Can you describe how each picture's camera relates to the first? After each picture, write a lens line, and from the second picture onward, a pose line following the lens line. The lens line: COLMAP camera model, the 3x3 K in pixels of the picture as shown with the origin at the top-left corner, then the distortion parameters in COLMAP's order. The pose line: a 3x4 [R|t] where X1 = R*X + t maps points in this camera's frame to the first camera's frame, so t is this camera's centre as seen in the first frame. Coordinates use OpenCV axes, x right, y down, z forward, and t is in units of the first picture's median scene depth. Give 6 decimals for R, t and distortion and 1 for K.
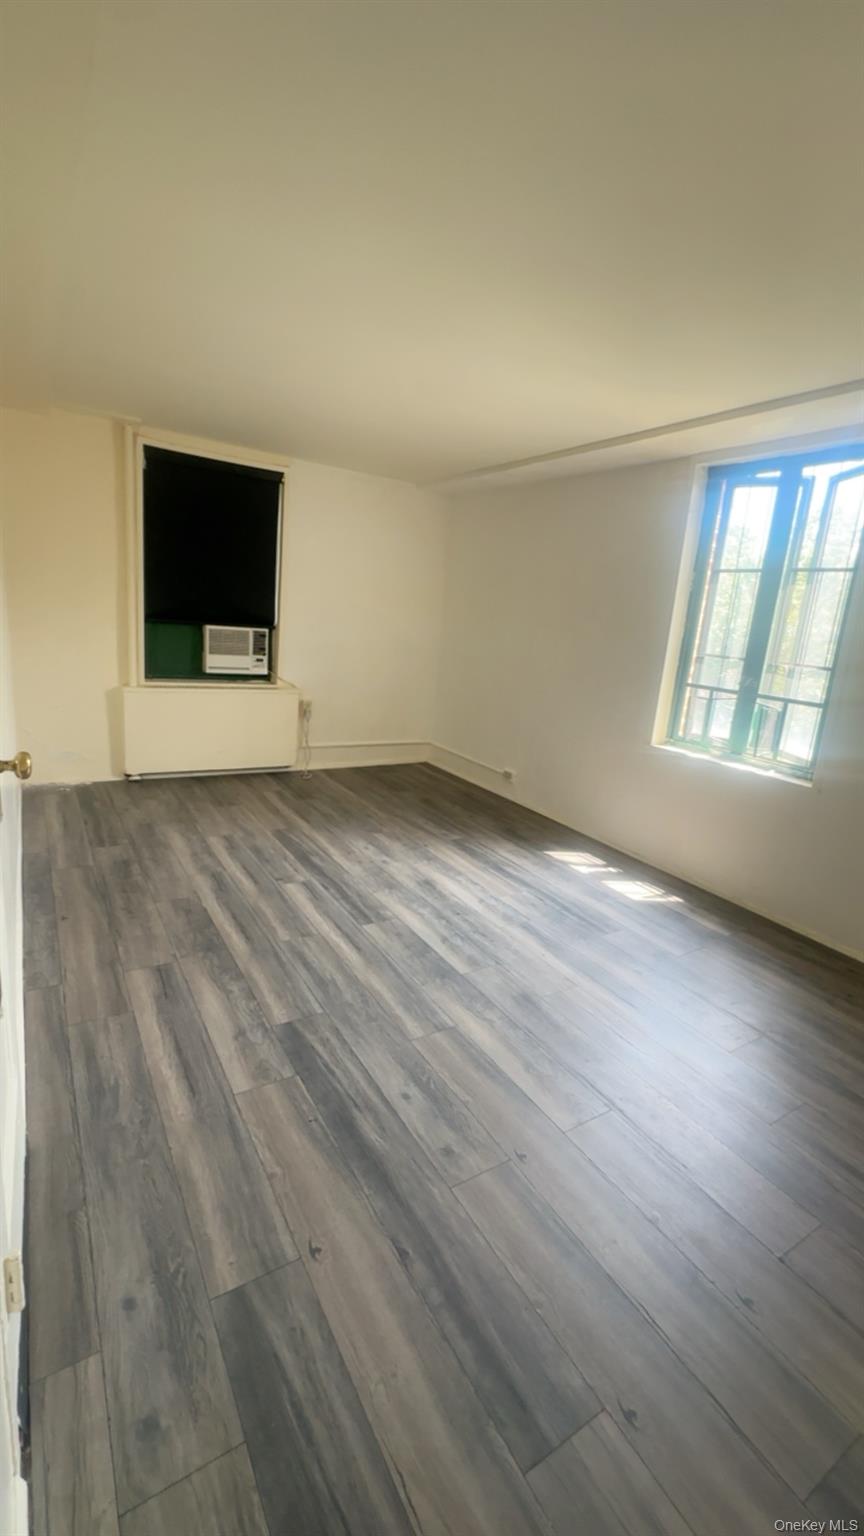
lens RADIAL K [[664.1, 0, 432.0], [0, 664.1, 768.0], [0, 0, 1]] dist [0.002120, 0.000445]
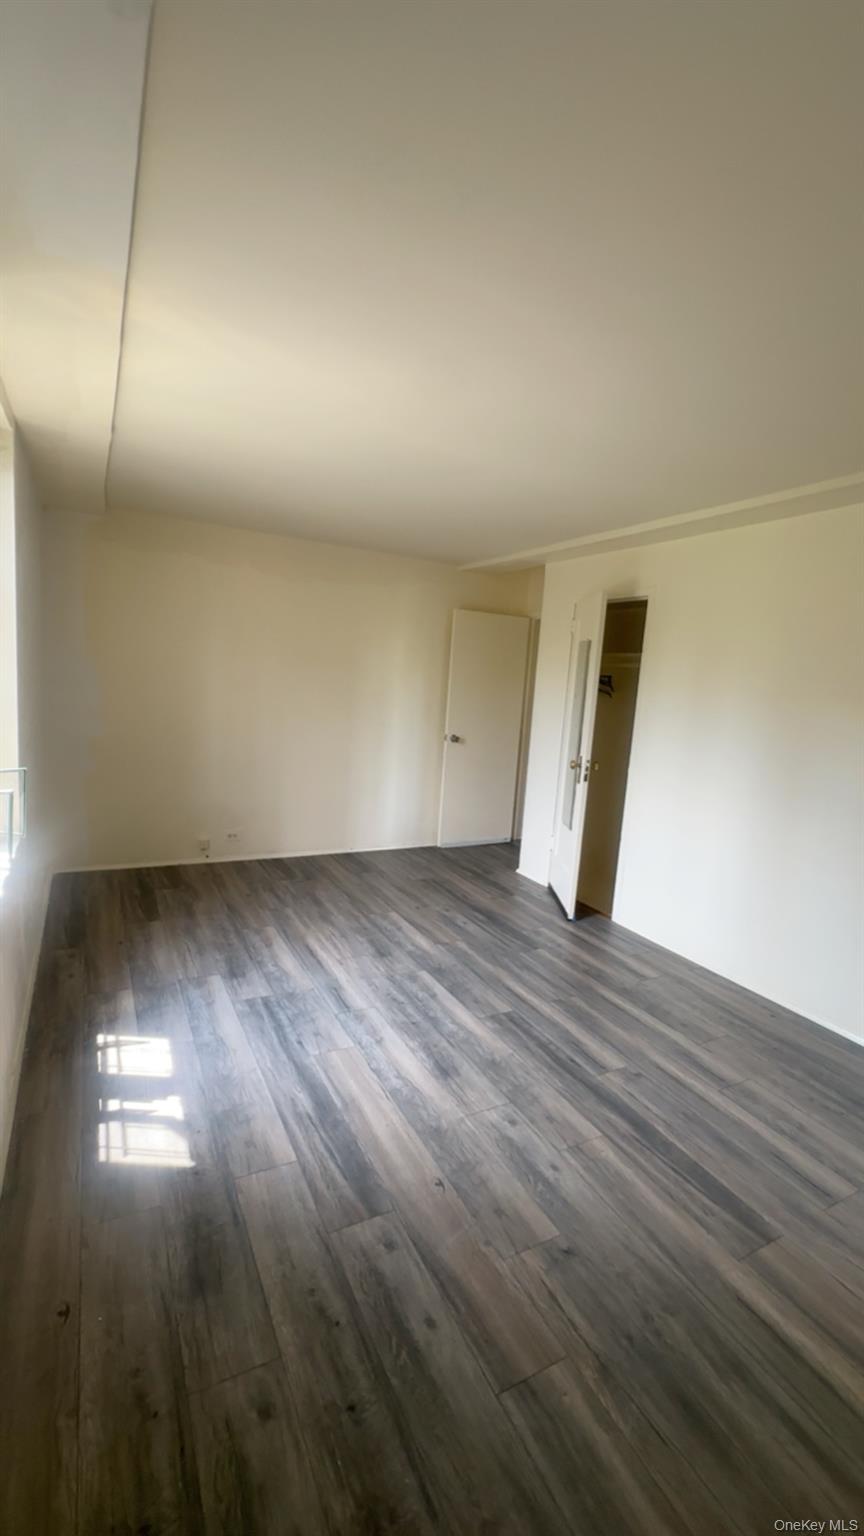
lens RADIAL K [[664.1, 0, 432.0], [0, 664.1, 768.0], [0, 0, 1]] dist [0.002120, 0.000445]
pose [[-0.986446, -0.157897, 0.044647, 0.027608], [-0.131613, 0.923857, 0.359397, -0.409263], [-0.097995, 0.348649, -0.932116, 1.632537]]
